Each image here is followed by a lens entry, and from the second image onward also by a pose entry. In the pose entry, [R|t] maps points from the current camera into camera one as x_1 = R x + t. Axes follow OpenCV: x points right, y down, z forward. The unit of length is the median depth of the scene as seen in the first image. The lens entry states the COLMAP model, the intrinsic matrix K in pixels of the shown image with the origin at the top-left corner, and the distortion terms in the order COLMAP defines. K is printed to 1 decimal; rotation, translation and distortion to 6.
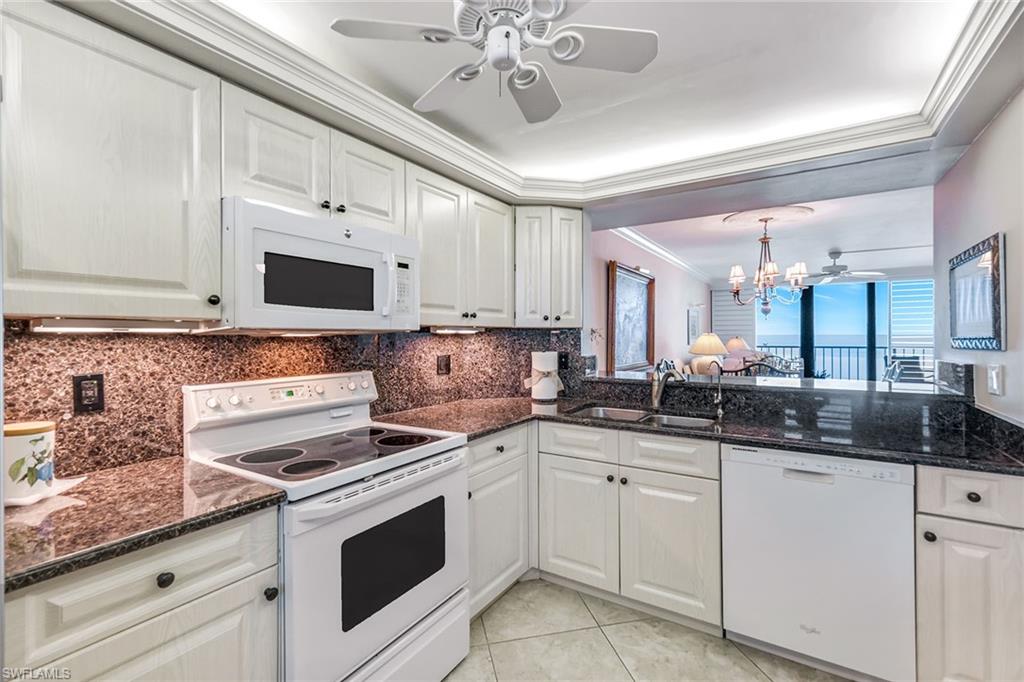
lens RADIAL K [[453.7, 0, 508.4], [0, 453.7, 335.2], [0, 0, 1]] dist [0.009149, -0.001340]
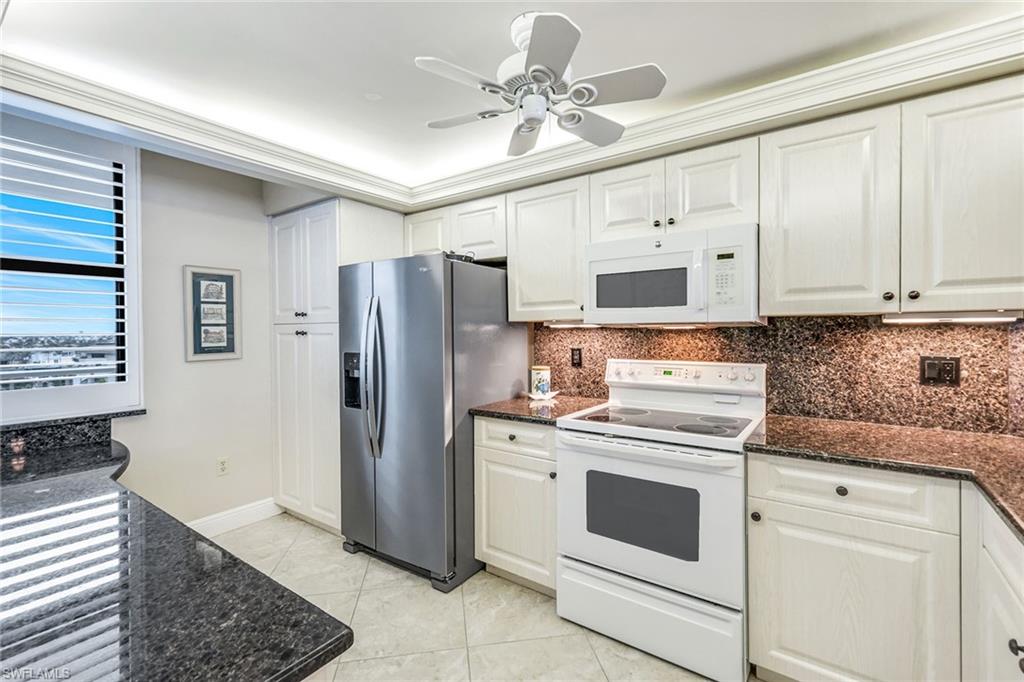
lens RADIAL K [[453.7, 0, 513.7], [0, 453.7, 335.7], [0, 0, 1]] dist [0.009149, -0.001340]
pose [[-0.055127, 0.015644, -0.998357, 0.769201], [0.008744, 0.999846, 0.015184, -0.000491], [0.998441, -0.007892, -0.055255, 0.592932]]
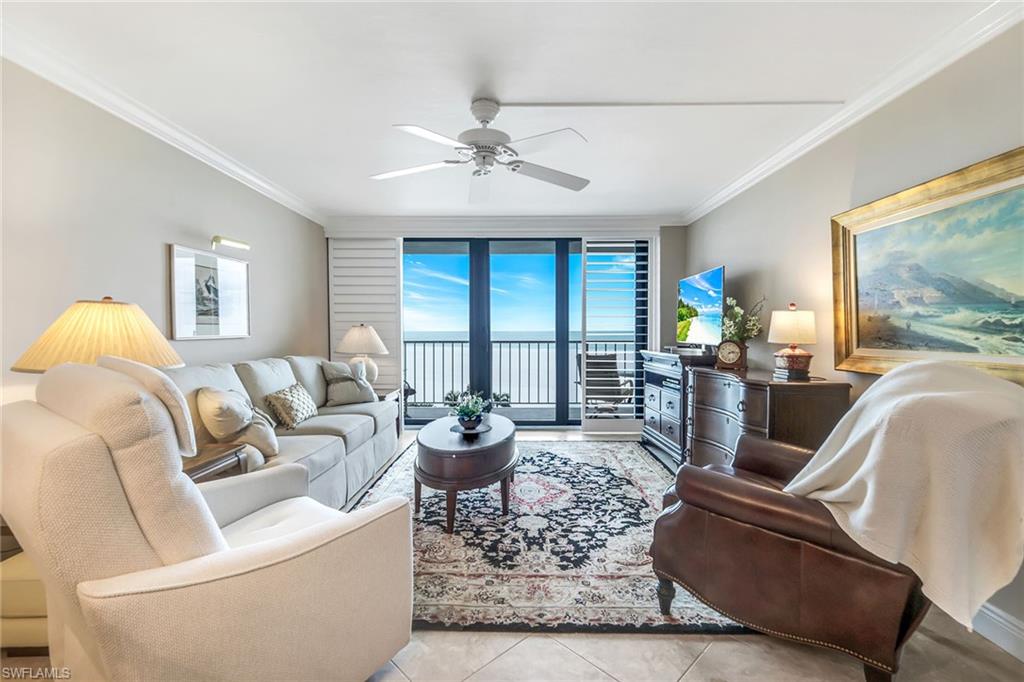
lens RADIAL K [[453.7, 0, 514.6], [0, 453.7, 339.2], [0, 0, 1]] dist [0.009149, -0.001340]
pose [[0.845755, -0.003670, 0.533558, 1.610846], [-0.005856, 0.999852, 0.016158, 0.054400], [-0.533539, -0.016790, 0.845609, 1.990068]]
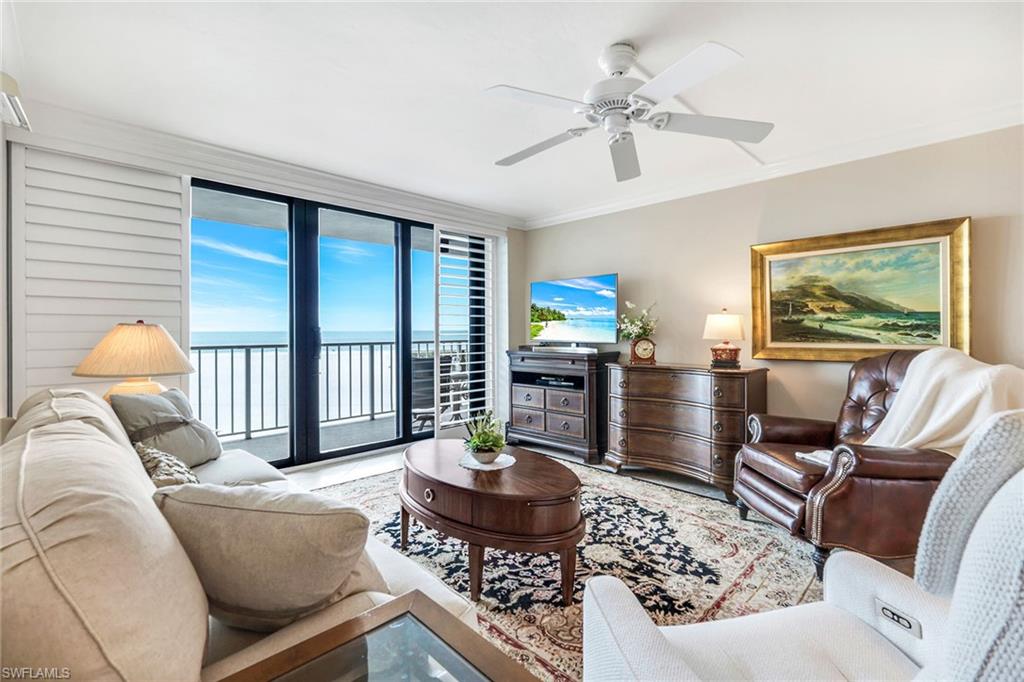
lens RADIAL K [[453.7, 0, 512.9], [0, 453.7, 332.8], [0, 0, 1]] dist [0.009149, -0.001340]
pose [[0.209671, 0.002242, 0.977769, 1.193809], [-0.001127, 0.999997, -0.002051, 0.062038], [-0.977771, -0.000672, 0.209673, 3.070629]]
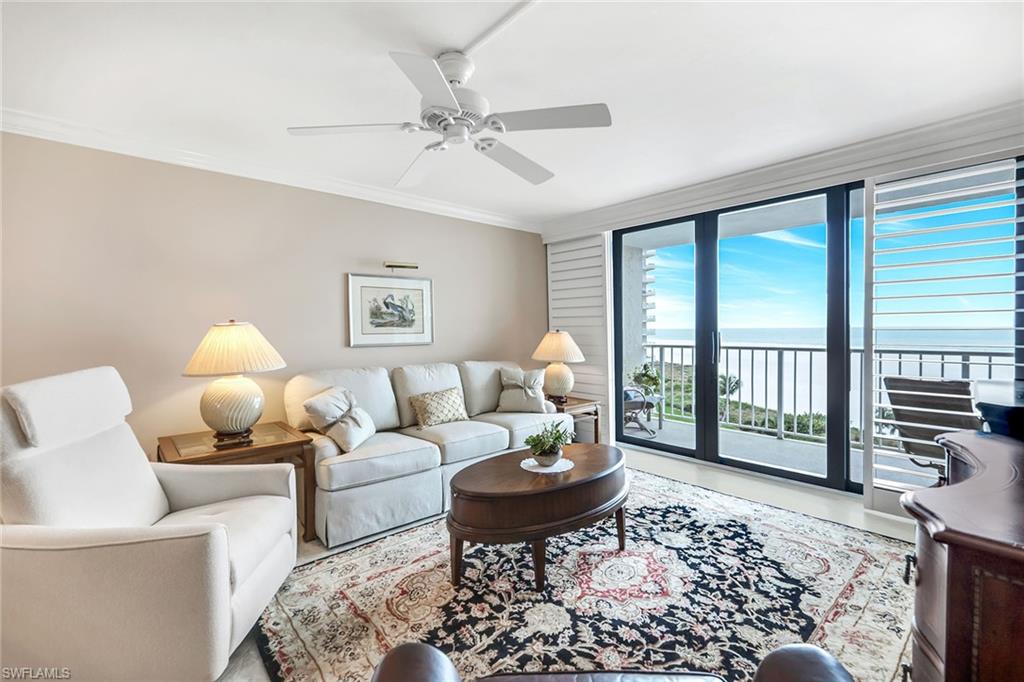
lens RADIAL K [[453.7, 0, 512.4], [0, 453.7, 330.4], [0, 0, 1]] dist [0.009149, -0.001340]
pose [[0.961464, -0.003069, -0.274914, 2.562191], [0.003856, 0.999990, 0.002325, 0.019233], [0.274904, -0.003296, 0.961466, 2.164204]]
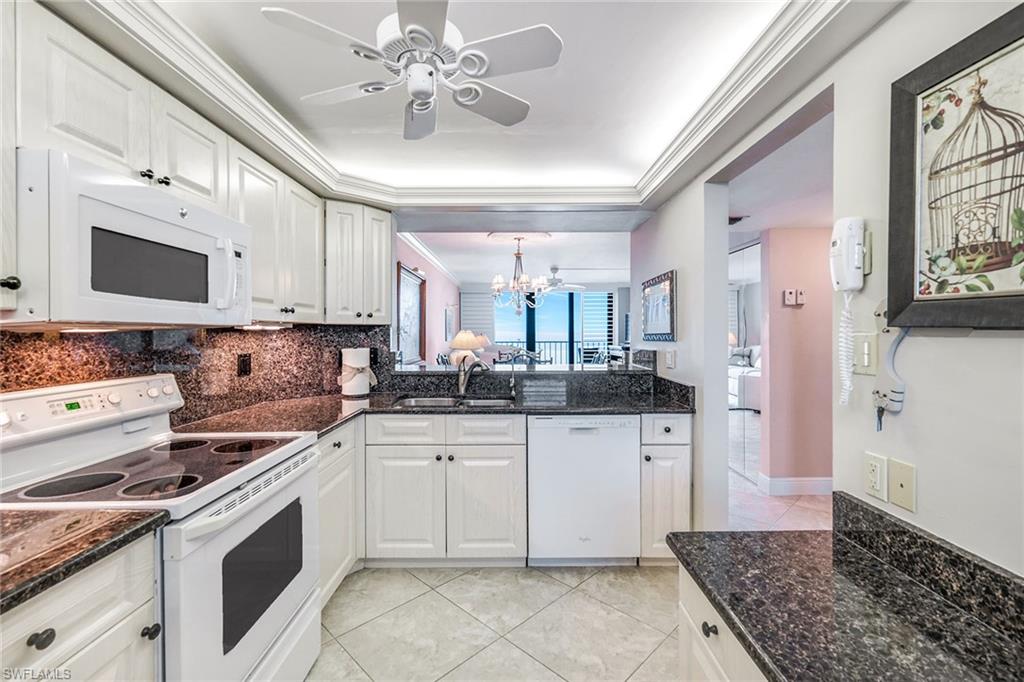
lens RADIAL K [[453.7, 0, 510.9], [0, 453.7, 335.0], [0, 0, 1]] dist [0.009149, -0.001340]
pose [[0.840959, -0.002559, 0.541092, -0.260228], [-0.000384, 0.999986, 0.005326, 0.002536], [-0.541098, -0.004687, 0.840946, -0.053910]]
